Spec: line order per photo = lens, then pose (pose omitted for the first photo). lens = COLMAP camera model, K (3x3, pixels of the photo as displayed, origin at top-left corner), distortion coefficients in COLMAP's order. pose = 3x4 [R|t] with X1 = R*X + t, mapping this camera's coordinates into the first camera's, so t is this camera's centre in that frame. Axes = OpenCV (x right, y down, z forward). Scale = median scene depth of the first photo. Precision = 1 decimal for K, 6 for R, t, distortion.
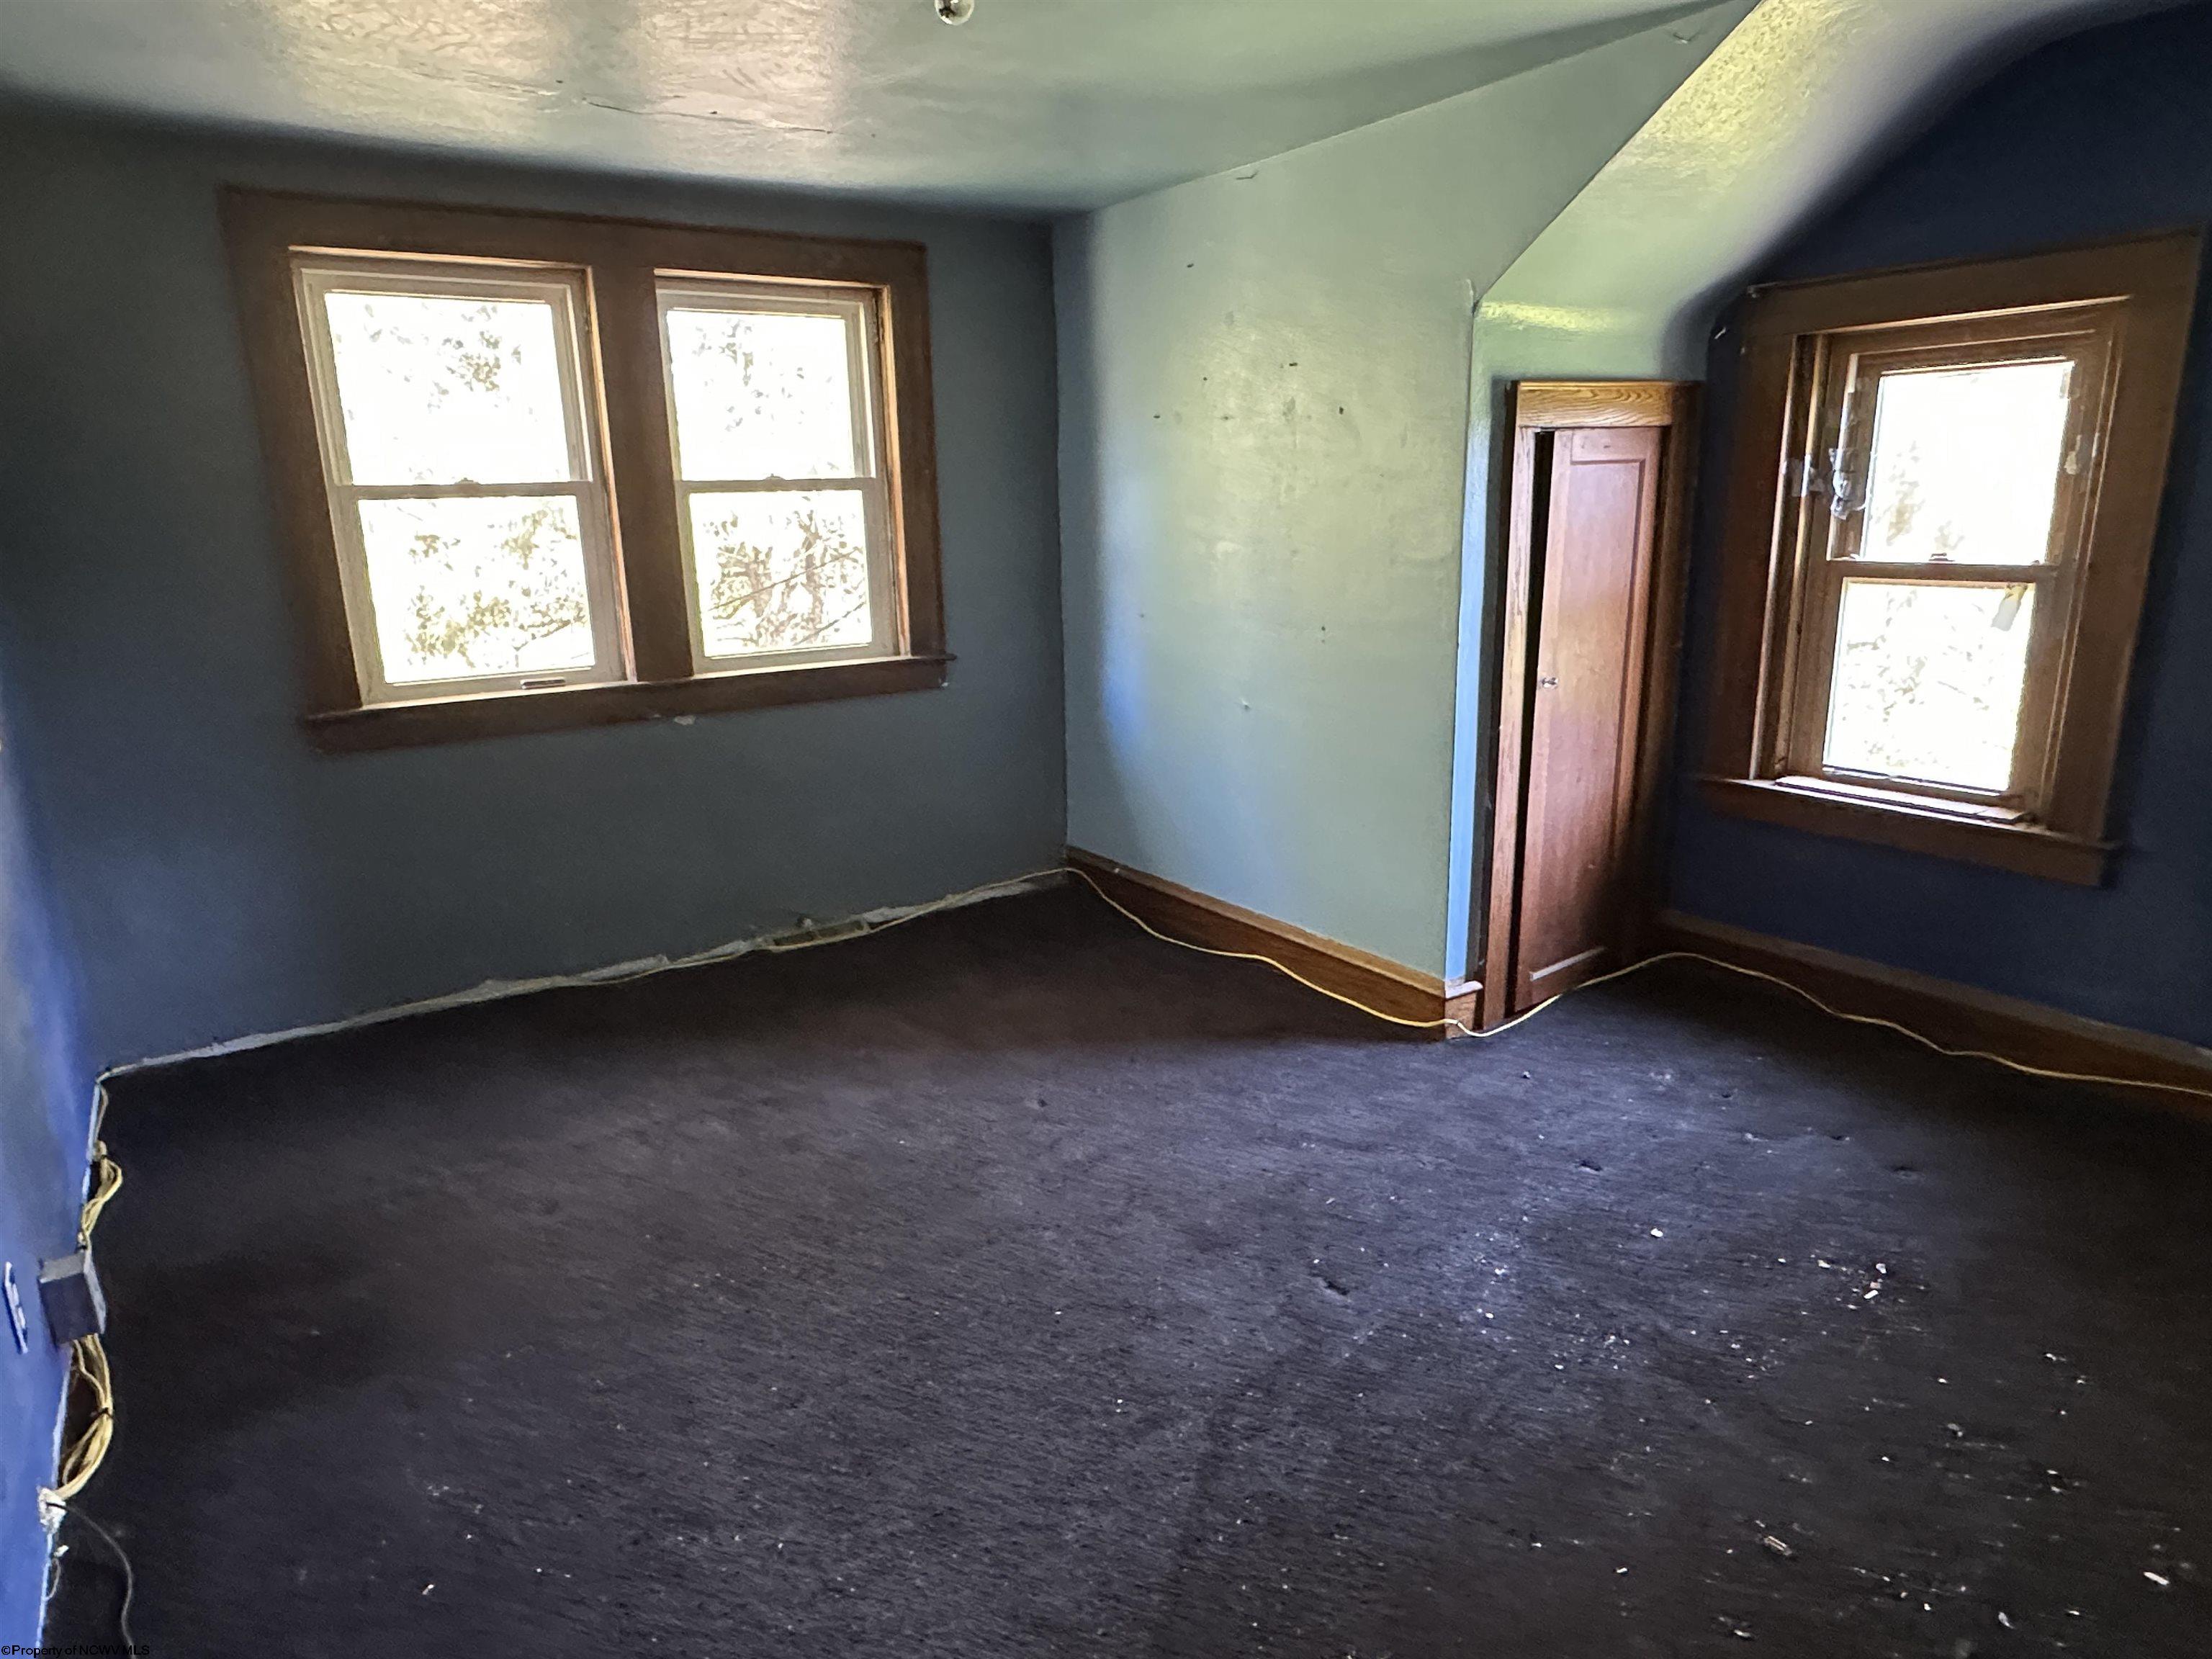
lens RADIAL K [[1343.6, 0, 1110.2], [0, 1343.6, 827.7], [0, 0, 1]] dist [-0.001802, 0.000553]
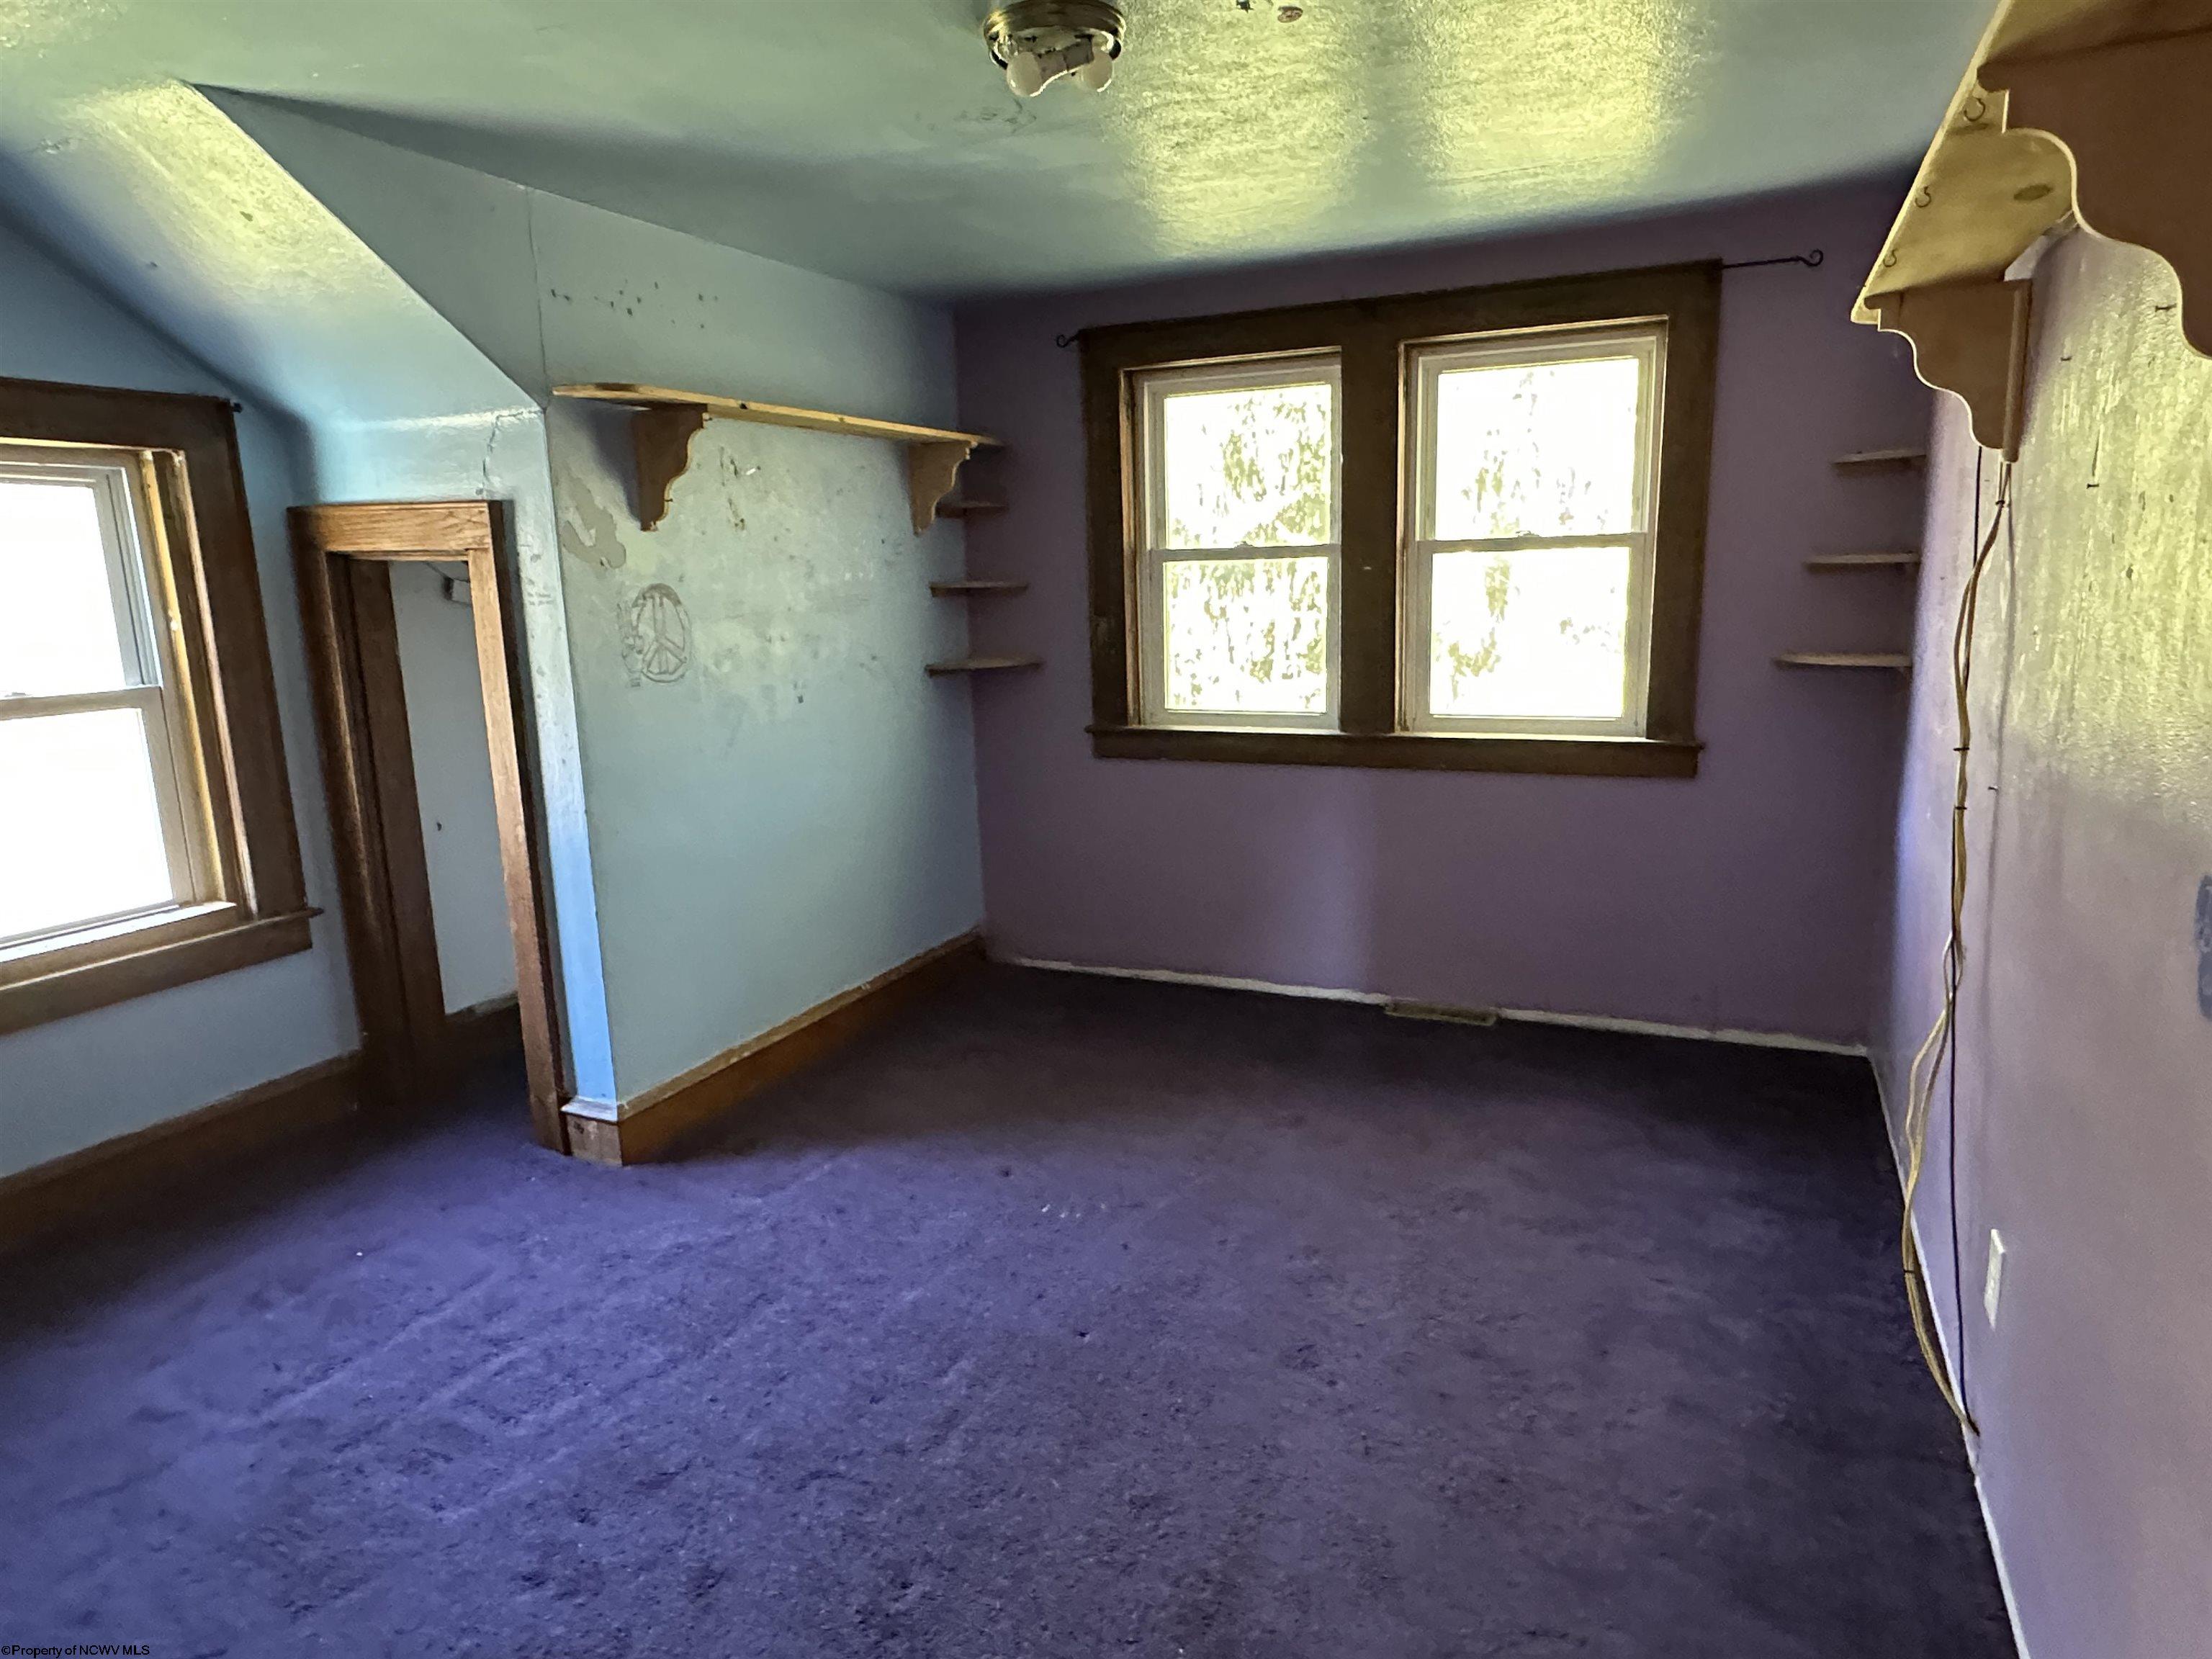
lens RADIAL K [[1343.6, 0, 1112.9], [0, 1343.6, 833.6], [0, 0, 1]] dist [-0.001802, 0.000553]
pose [[0.528536, 0.171729, -0.831359, 0.434149], [-0.189815, 0.978437, 0.081436, -0.079313], [0.827418, 0.114763, 0.549736, 0.270353]]
